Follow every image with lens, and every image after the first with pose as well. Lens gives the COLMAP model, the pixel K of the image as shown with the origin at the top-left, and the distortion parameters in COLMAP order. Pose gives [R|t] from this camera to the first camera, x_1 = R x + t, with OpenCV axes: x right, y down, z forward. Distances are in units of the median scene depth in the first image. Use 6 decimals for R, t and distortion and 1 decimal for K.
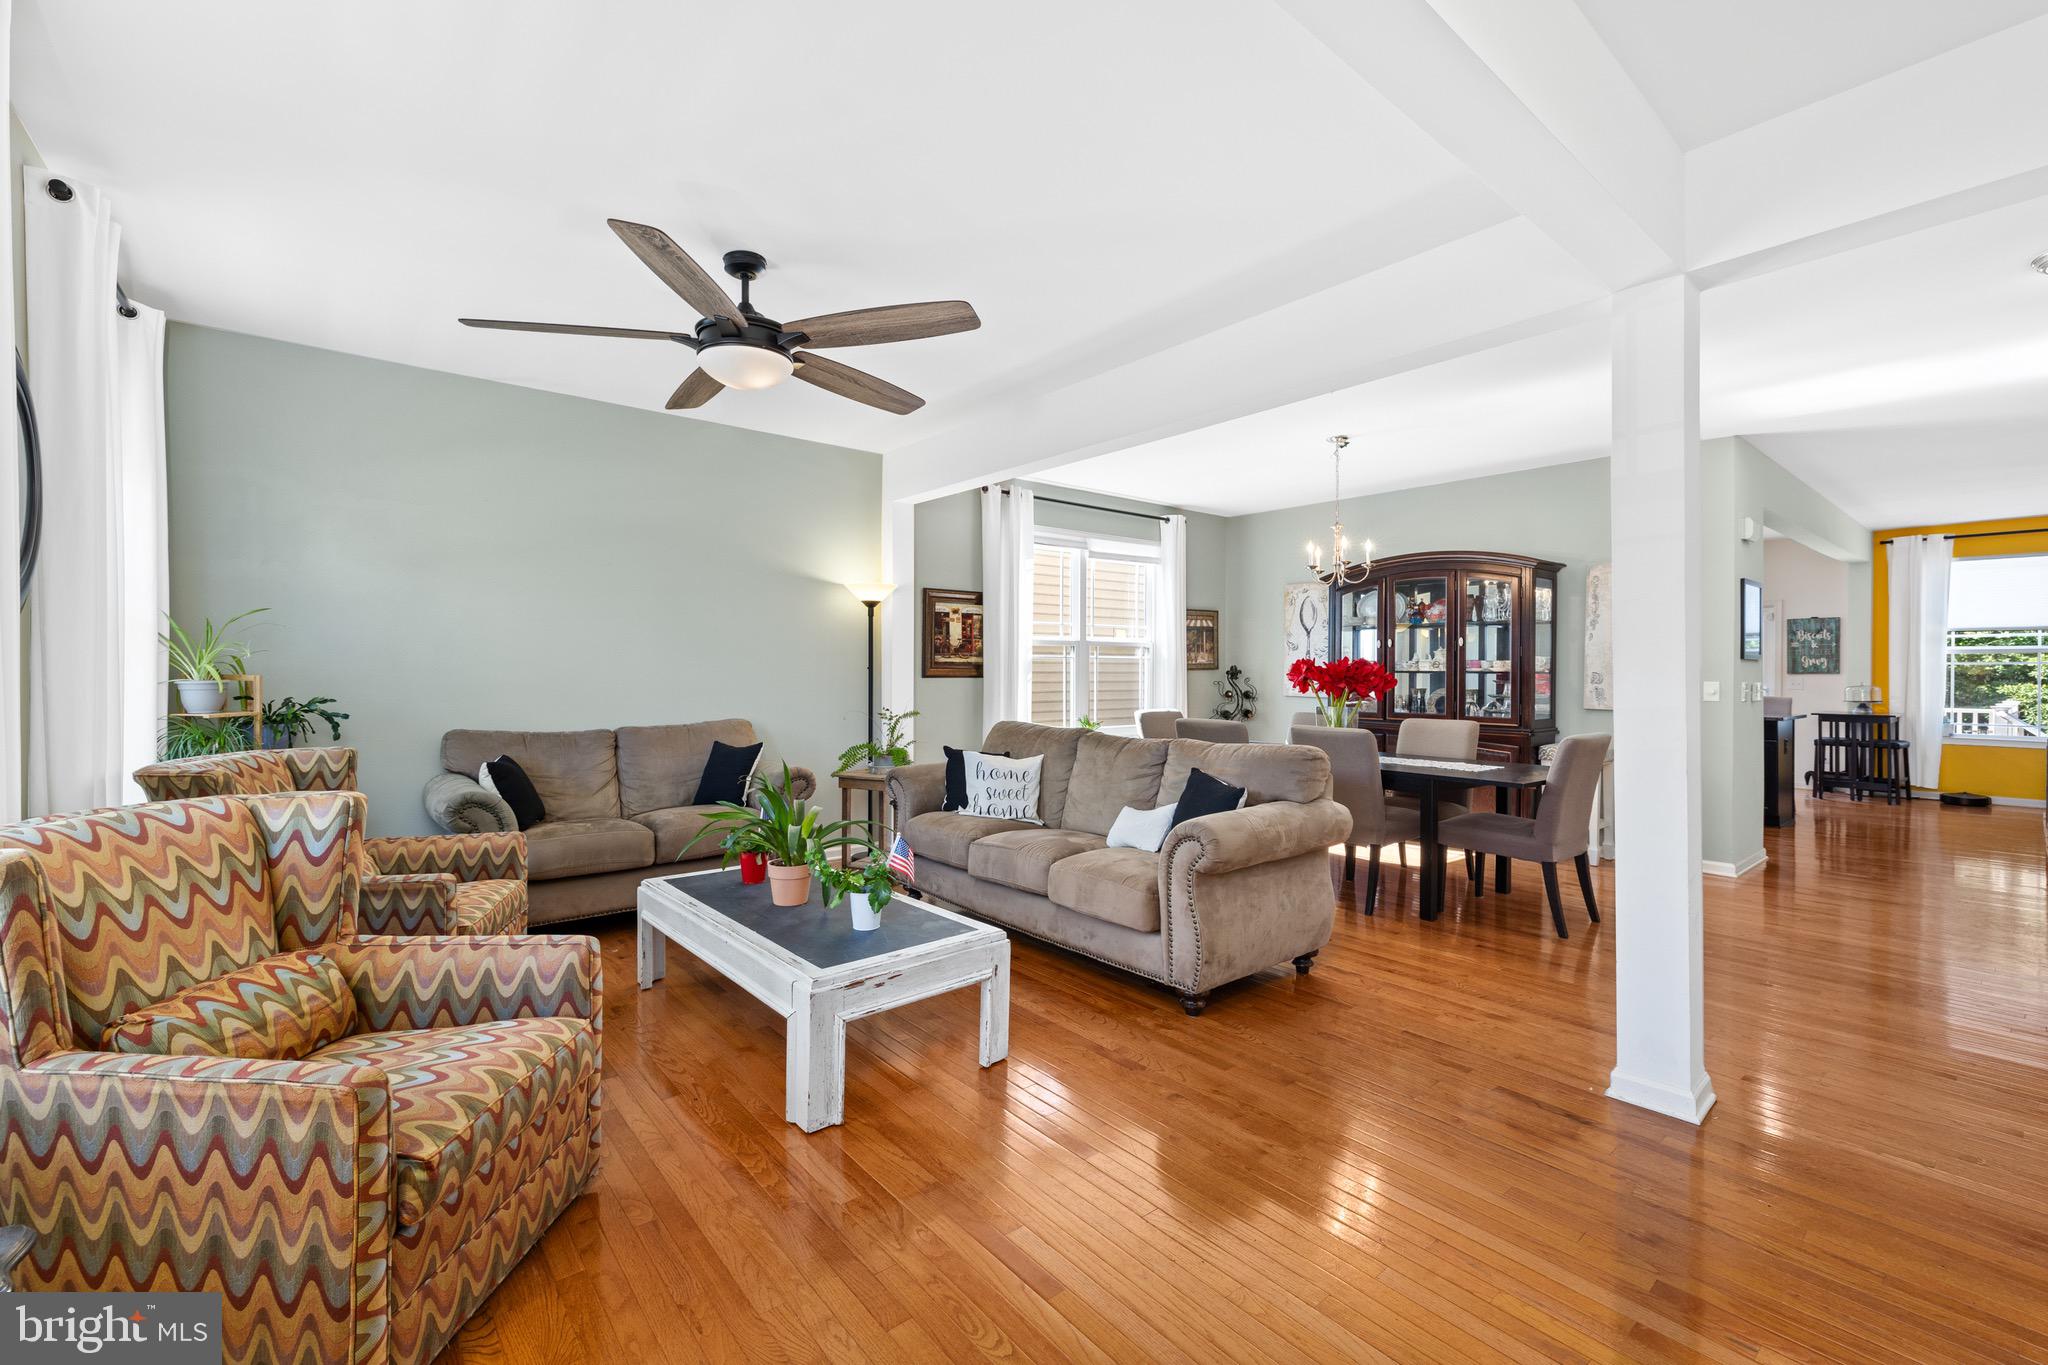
lens RADIAL K [[860.4, 0, 1019.2], [0, 860.4, 672.7], [0, 0, 1]] dist [0.000983, 0.000189]
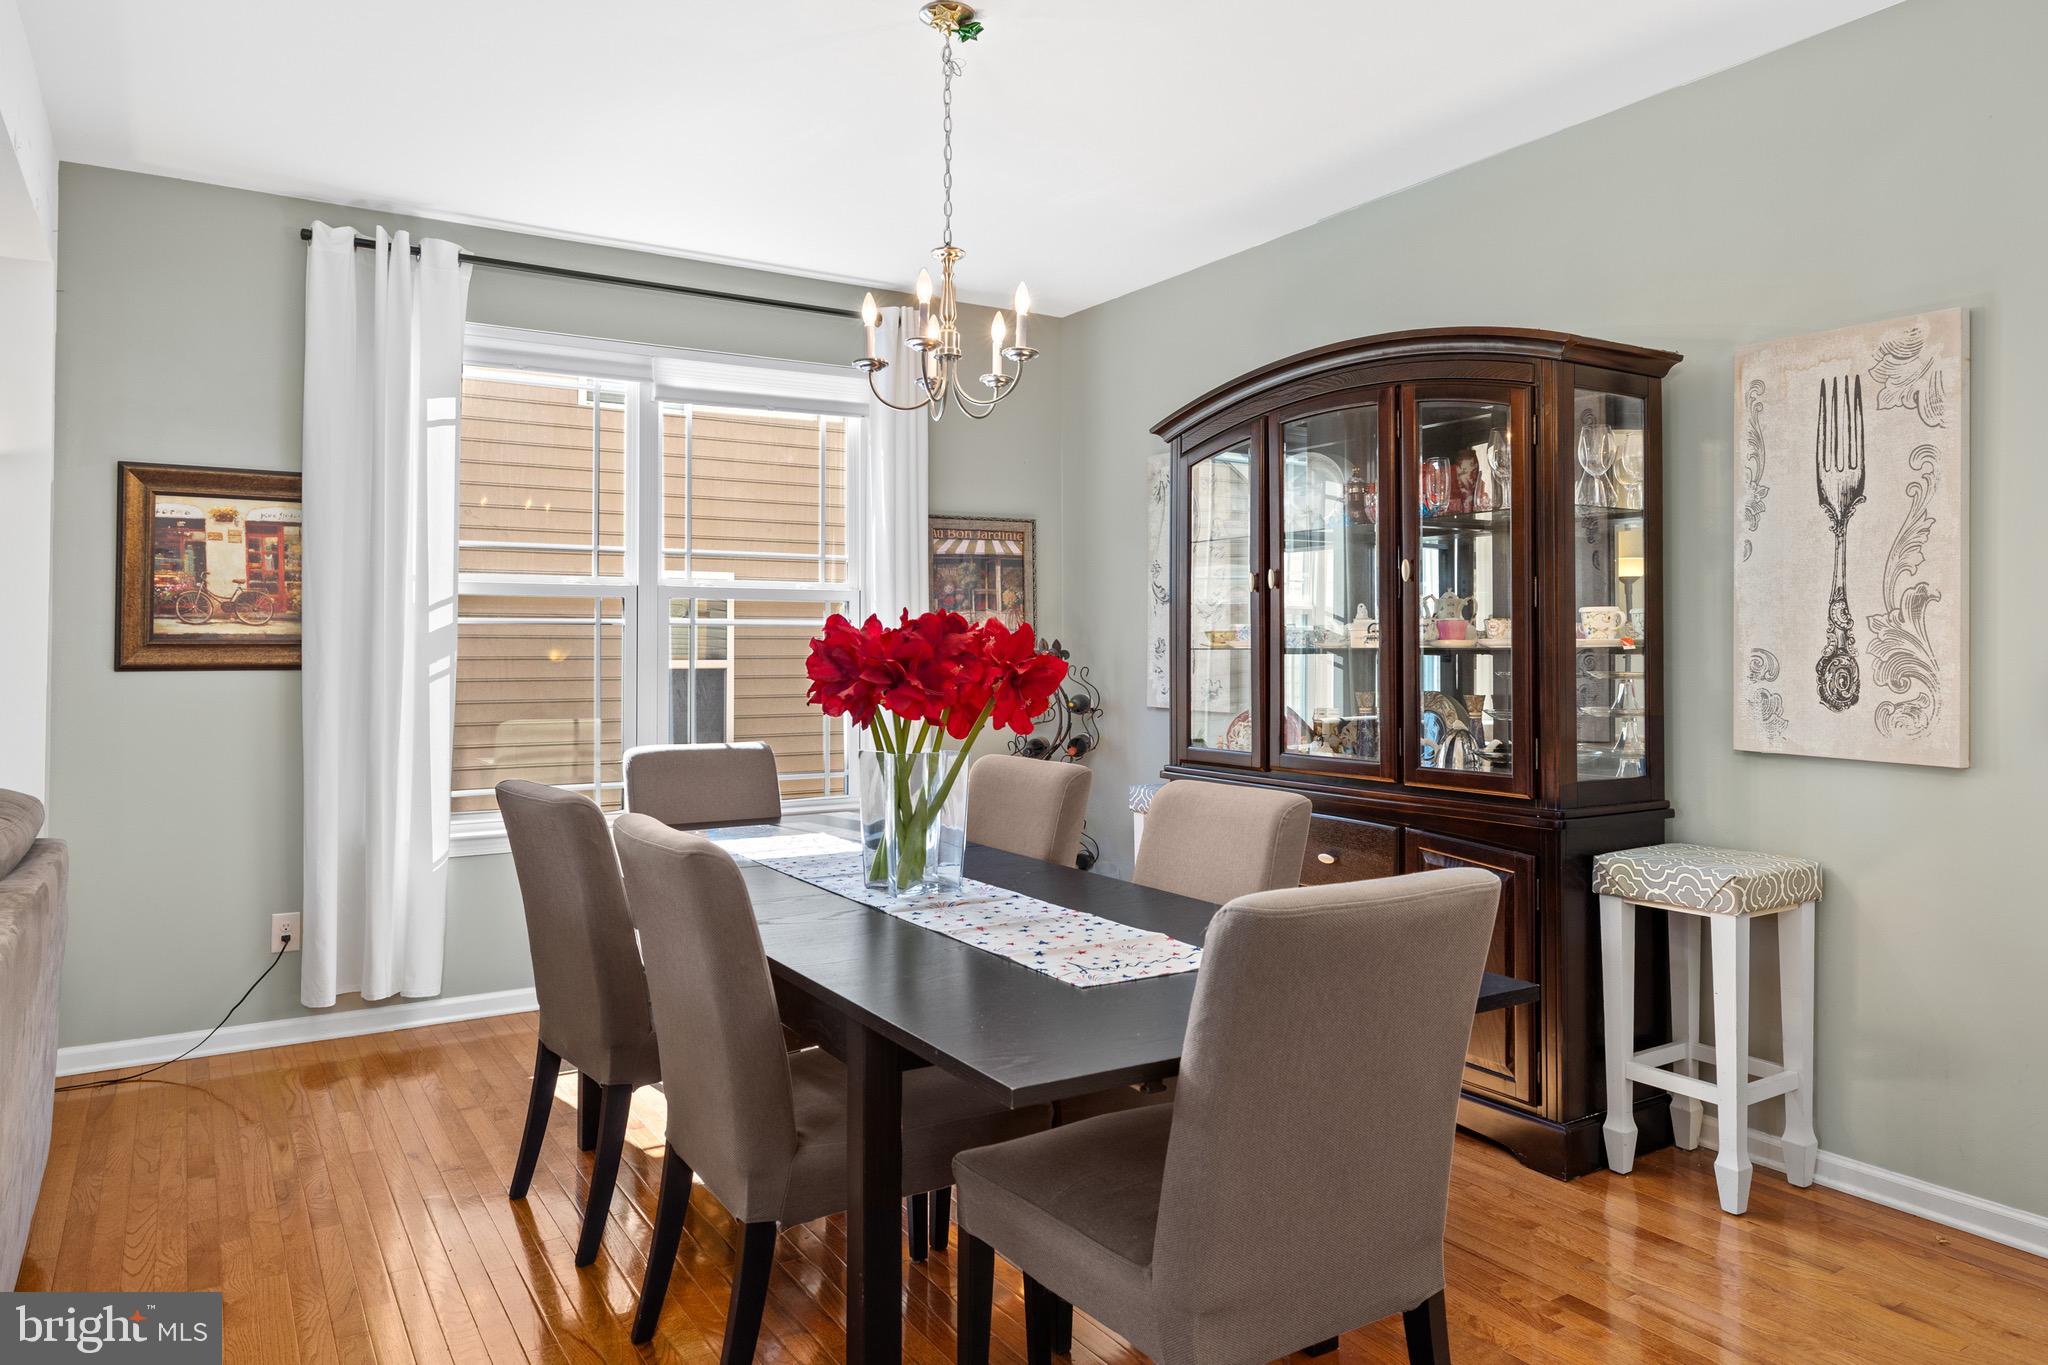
lens RADIAL K [[1326.1, 0, 1023.9], [0, 1326.1, 630.1], [0, 0, 1]] dist [-0.009993, -0.001998]
pose [[0.992377, -0.007686, -0.122998, 0.406581], [0.005283, 0.999789, -0.019852, 0.000909], [0.123124, 0.019051, 0.992208, 0.391790]]
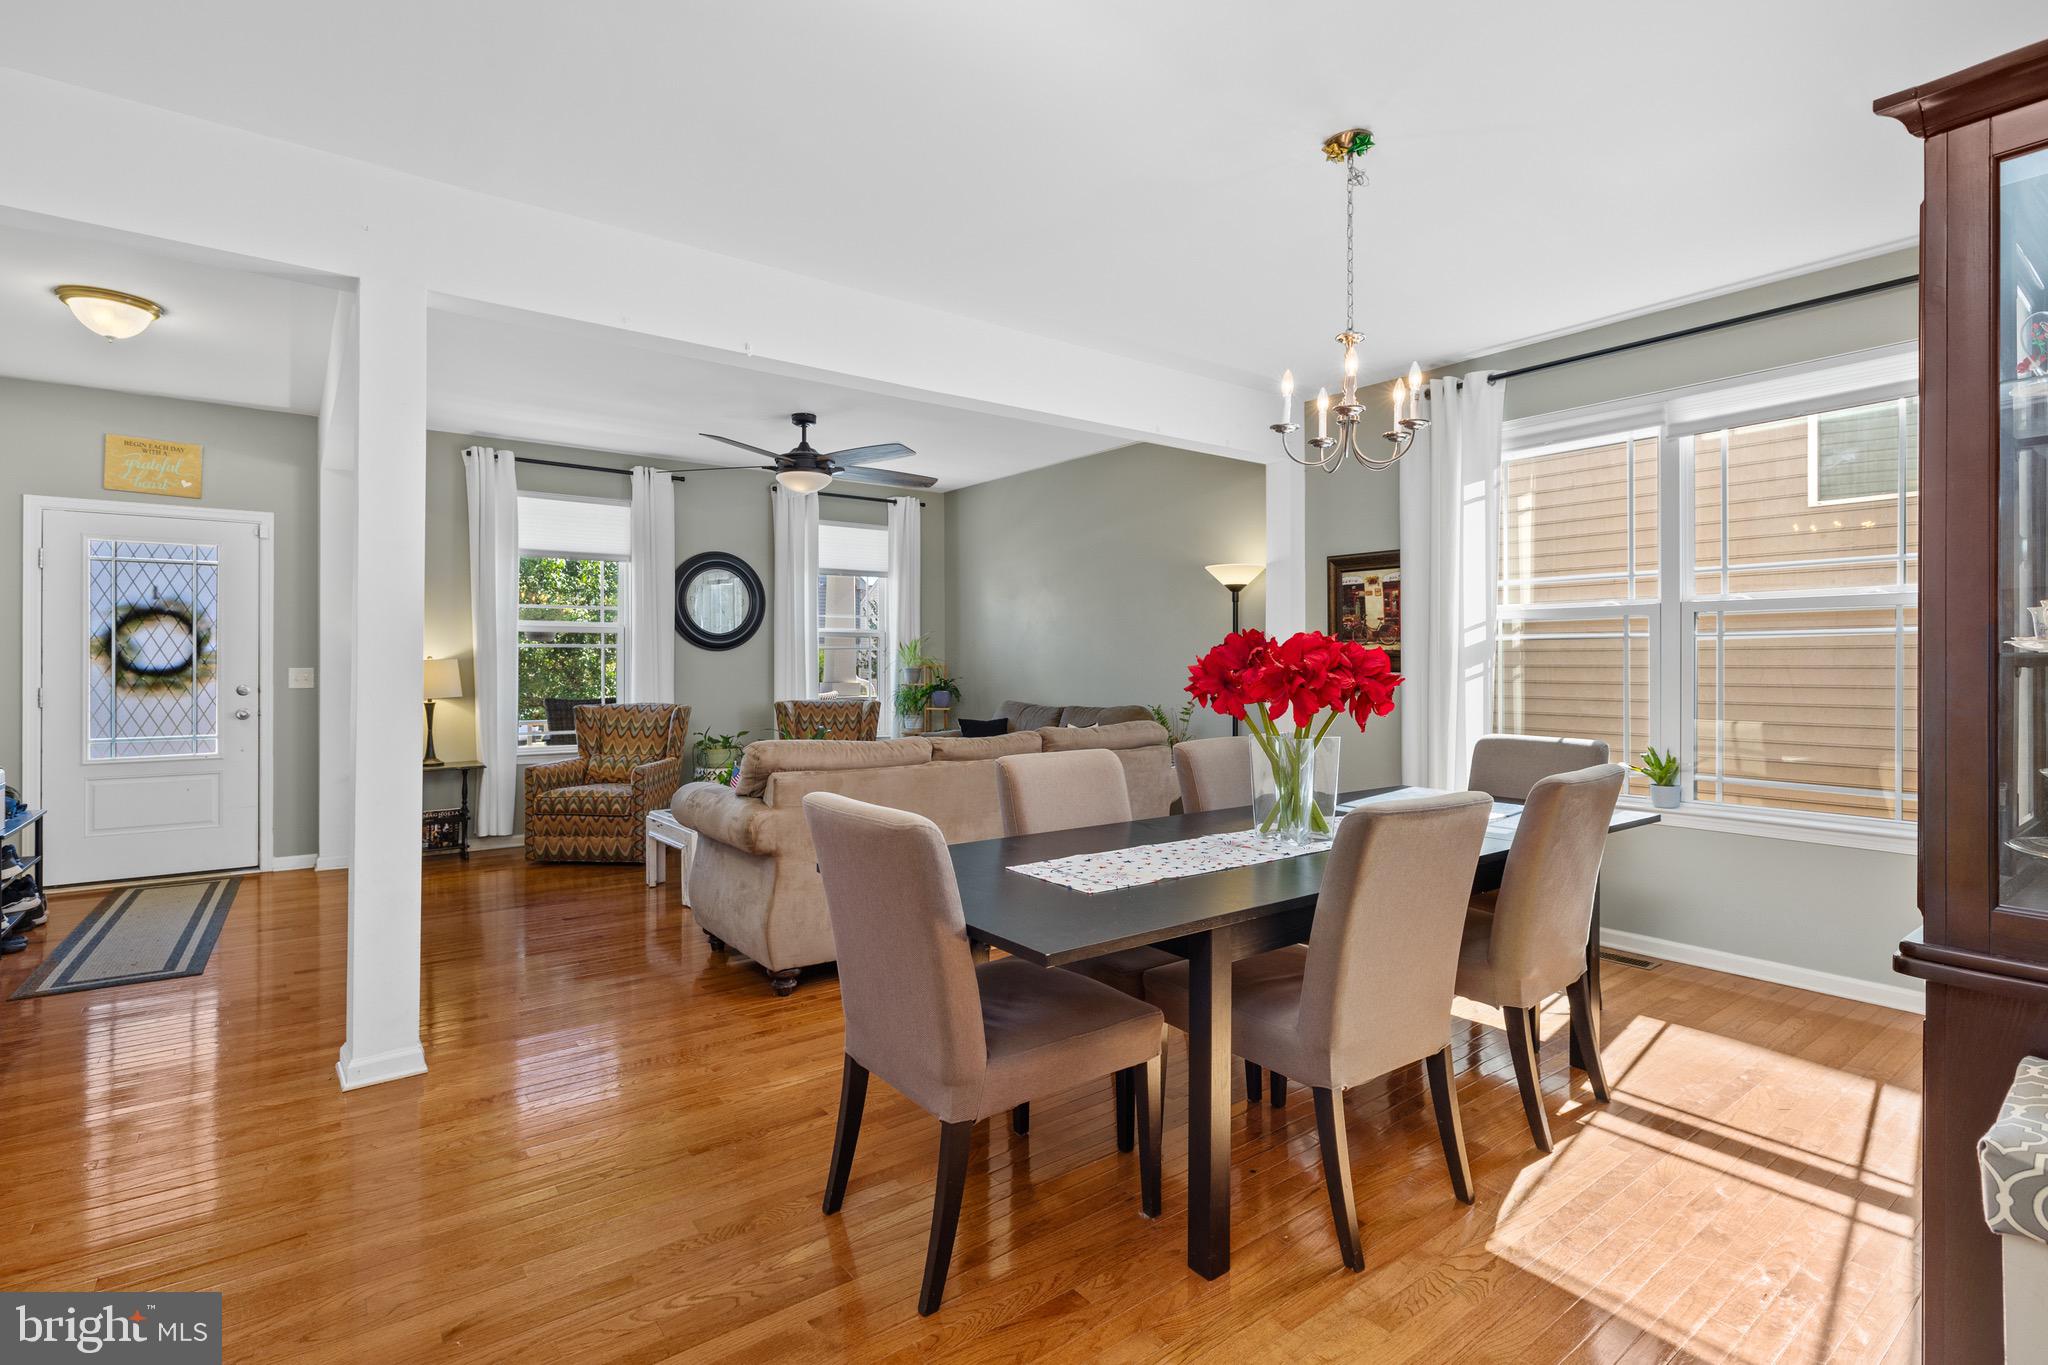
lens RADIAL K [[956.2, 0, 1026.7], [0, 956.2, 661.9], [0, 0, 1]] dist [-0.000874, -0.000092]
pose [[-0.049760, -0.002489, -0.998758, 0.757837], [-0.002106, 0.999995, -0.002387, 0.000395], [0.998759, 0.001984, -0.049765, 0.745728]]
